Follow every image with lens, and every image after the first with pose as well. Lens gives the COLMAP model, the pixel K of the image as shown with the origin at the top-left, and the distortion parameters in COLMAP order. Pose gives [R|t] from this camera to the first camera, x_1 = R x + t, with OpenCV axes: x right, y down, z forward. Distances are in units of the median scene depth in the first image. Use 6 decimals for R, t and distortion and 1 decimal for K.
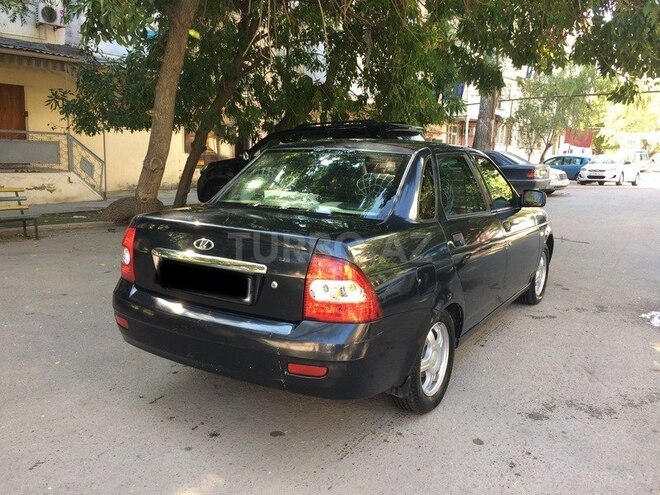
lens RADIAL K [[566.4, 0, 327.5], [0, 566.4, 247.8], [0, 0, 1]] dist [0.085943, -0.126762]
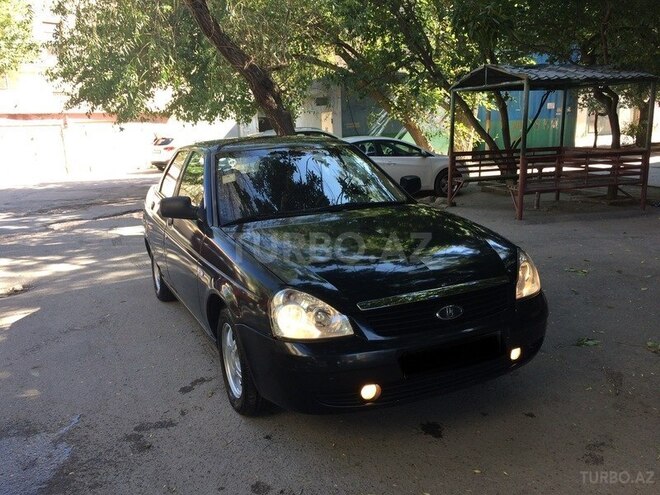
lens RADIAL K [[566.4, 0, 327.5], [0, 566.4, 247.8], [0, 0, 1]] dist [0.085943, -0.126762]
pose [[-0.542756, 0.167134, -0.823093, 0.270919], [-0.111518, 0.956983, 0.267857, -0.079807], [0.832454, 0.237171, -0.500770, 0.467895]]
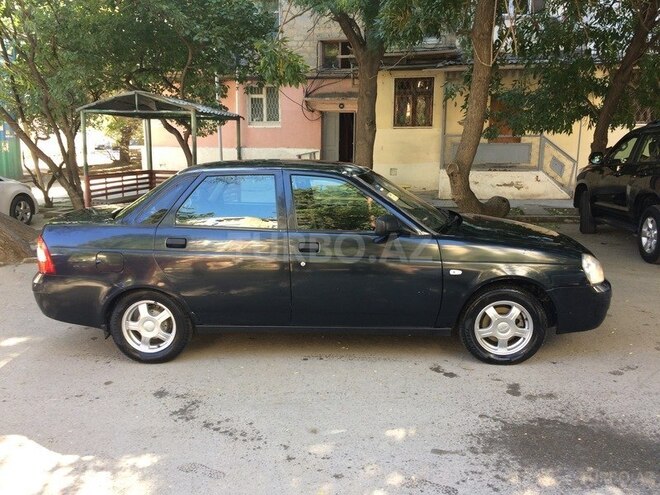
lens RADIAL K [[566.4, 0, 327.5], [0, 566.4, 247.8], [0, 0, 1]] dist [0.085943, -0.126762]
pose [[0.473669, 0.140098, -0.869489, 0.318569], [-0.128881, 0.987665, 0.088929, -0.034315], [0.871222, 0.069938, 0.485882, 0.143441]]
